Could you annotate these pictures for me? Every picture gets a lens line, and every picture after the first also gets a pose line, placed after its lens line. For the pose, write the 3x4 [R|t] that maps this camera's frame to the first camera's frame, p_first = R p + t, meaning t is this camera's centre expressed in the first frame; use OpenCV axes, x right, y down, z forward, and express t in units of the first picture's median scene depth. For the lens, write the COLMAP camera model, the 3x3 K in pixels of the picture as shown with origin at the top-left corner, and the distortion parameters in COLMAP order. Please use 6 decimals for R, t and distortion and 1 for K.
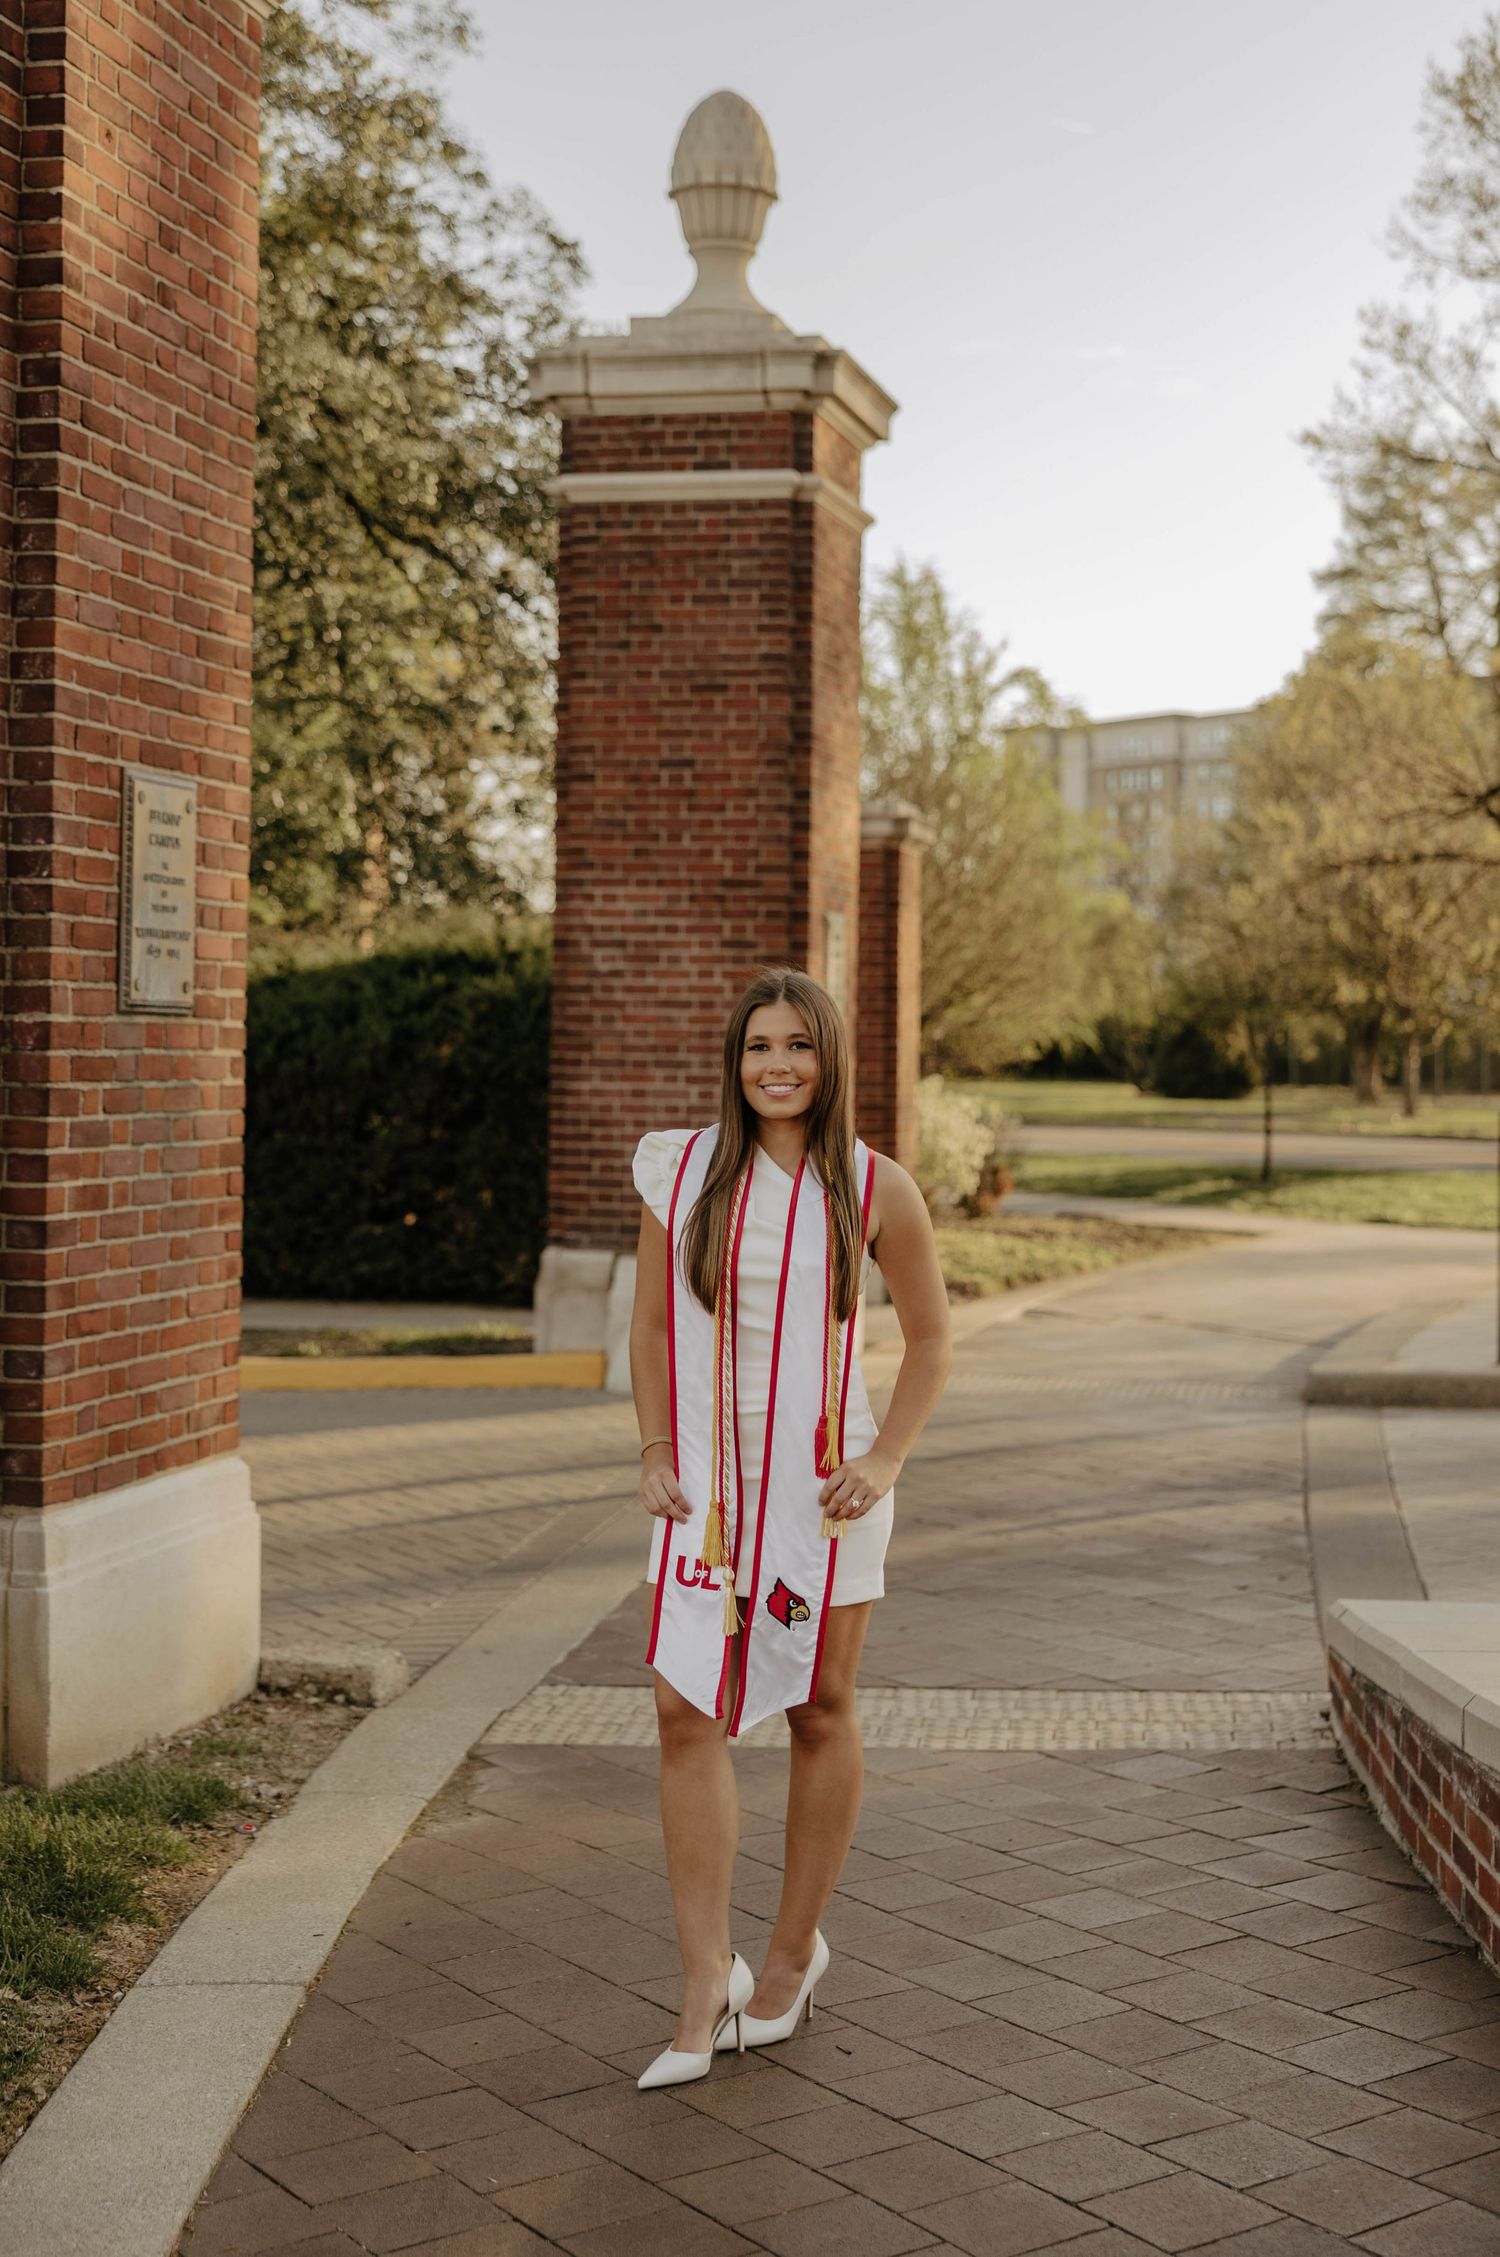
lens RADIAL K [[3038.7, 0, 801.9], [0, 3038.7, 1014.1], [0, 0, 1]] dist [-0.003901, -0.025422]
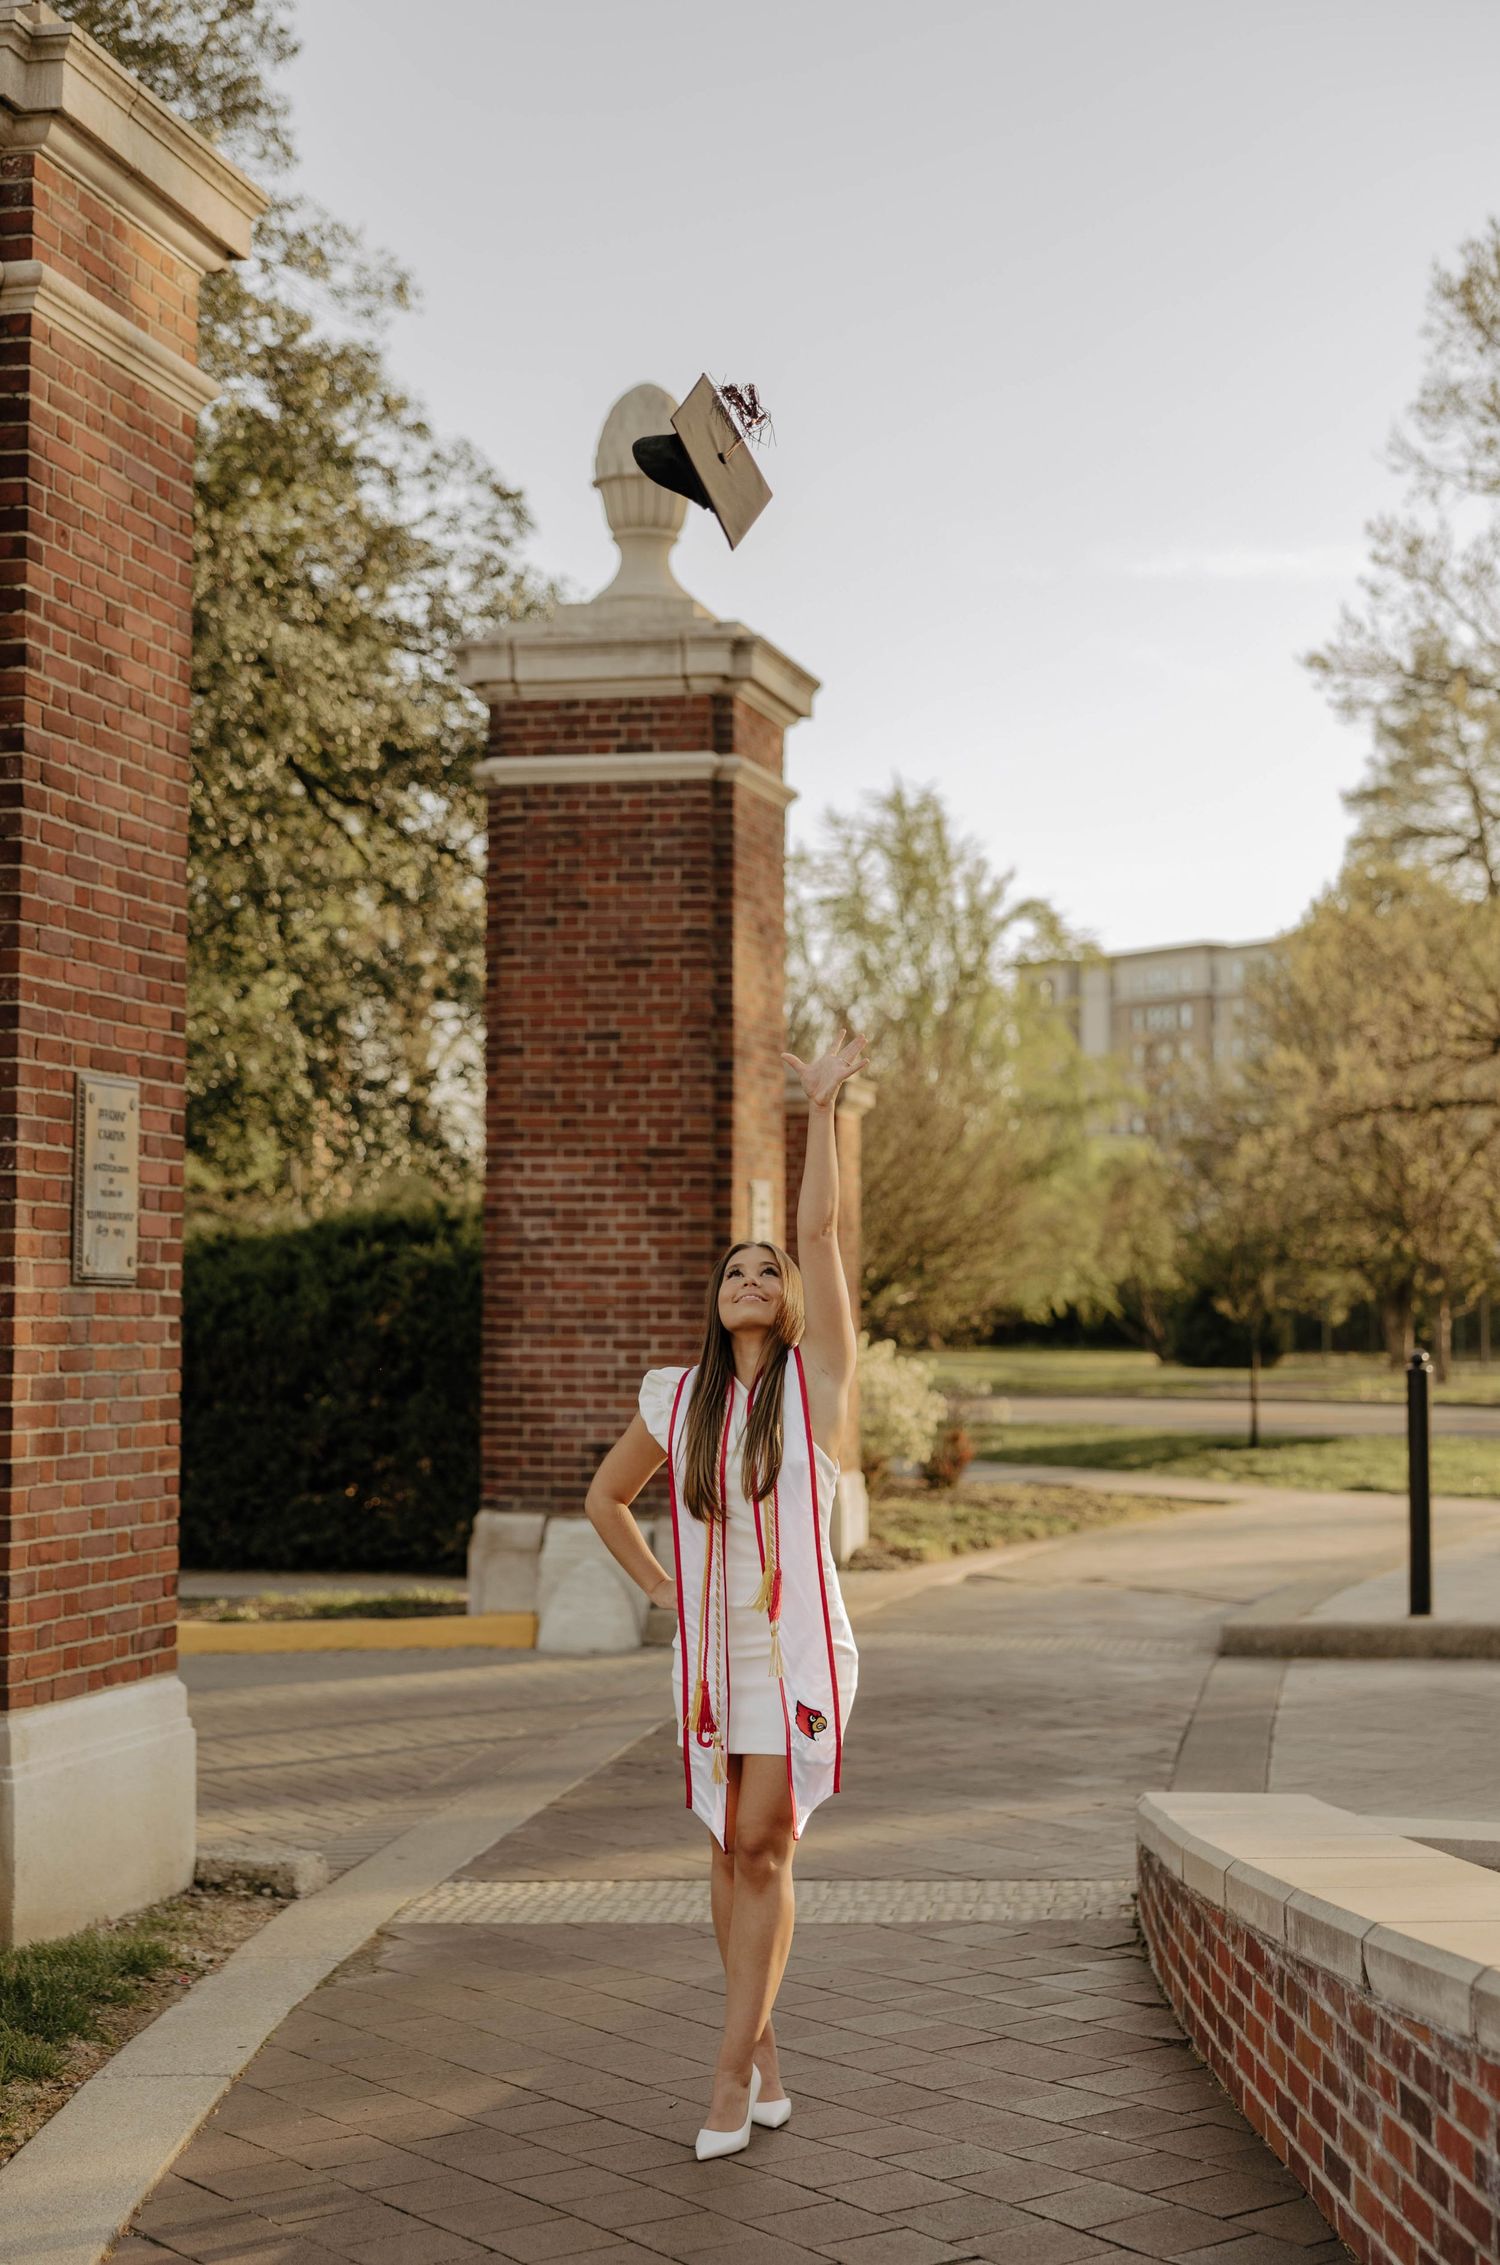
lens RADIAL K [[3308.4, 0, 750.0], [0, 3308.4, 1132.5], [0, 0, 1]] dist [-0.006106, 0.045527]
pose [[0.999877, -0.009892, -0.012208, 0.022013], [0.009343, 0.998977, -0.044248, -0.000046], [0.012634, 0.044128, 0.998946, -0.115716]]
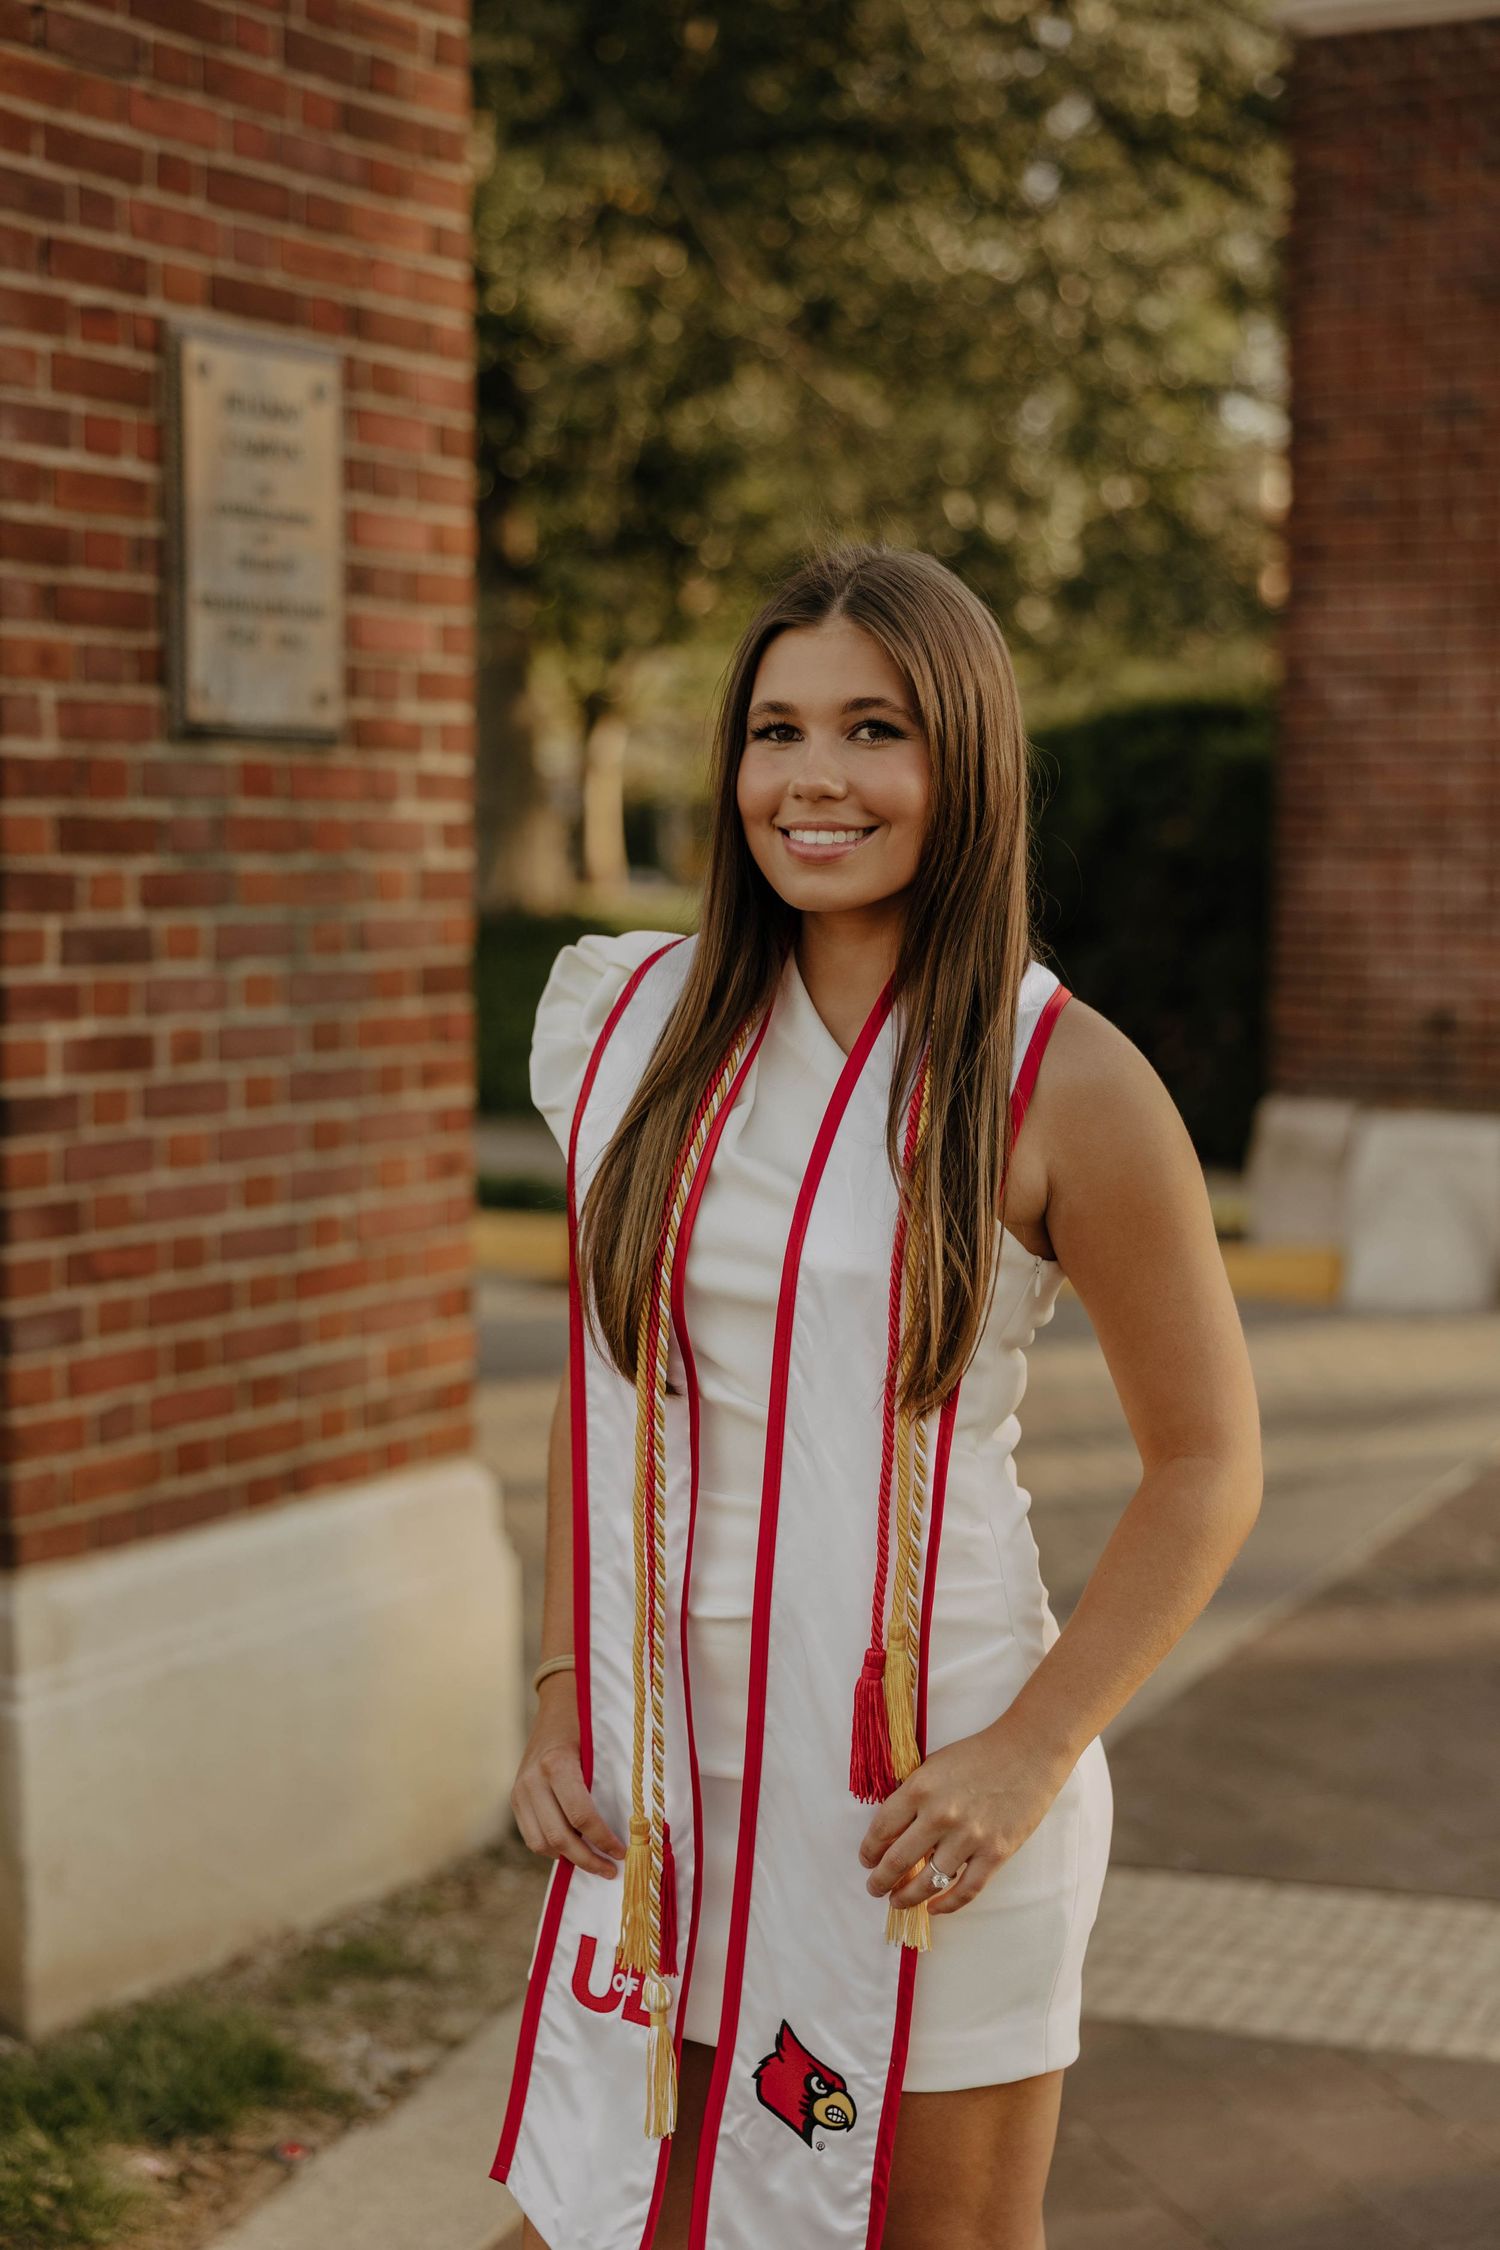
lens RADIAL K [[3539.7, 0, 746.2], [0, 3539.7, 1194.0], [0, 0, 1]] dist [0.011846, -0.111701]
pose [[0.959518, 0.012589, -0.281365, 0.035236], [0.018083, 0.994186, 0.106148, 0.007362], [0.281066, -0.106939, 0.953712, 0.164037]]
